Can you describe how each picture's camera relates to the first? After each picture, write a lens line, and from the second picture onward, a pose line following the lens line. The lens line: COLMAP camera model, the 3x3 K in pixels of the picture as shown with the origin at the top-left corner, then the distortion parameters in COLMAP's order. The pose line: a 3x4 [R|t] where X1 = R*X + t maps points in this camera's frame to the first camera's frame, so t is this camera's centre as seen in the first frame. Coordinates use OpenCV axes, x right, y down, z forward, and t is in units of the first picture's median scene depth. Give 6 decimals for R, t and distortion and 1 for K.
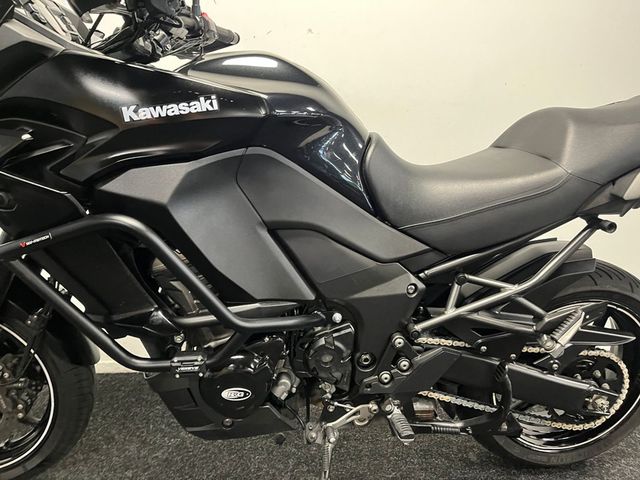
lens RADIAL K [[485.1, 0, 320.0], [0, 485.1, 240.0], [0, 0, 1]] dist [0.068050, -0.092038]
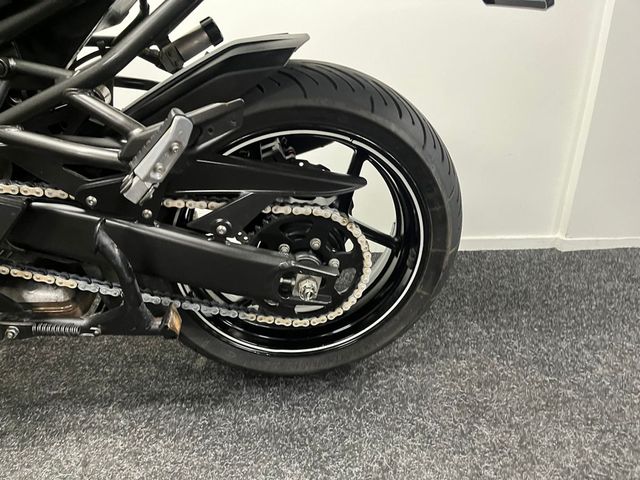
lens RADIAL K [[485.1, 0, 320.0], [0, 485.1, 240.0], [0, 0, 1]] dist [0.068050, -0.092038]
pose [[0.999912, -0.009268, 0.009512, 0.577137], [0.007332, 0.982425, 0.186516, 0.152803], [-0.011074, -0.186430, 0.982406, 0.383827]]
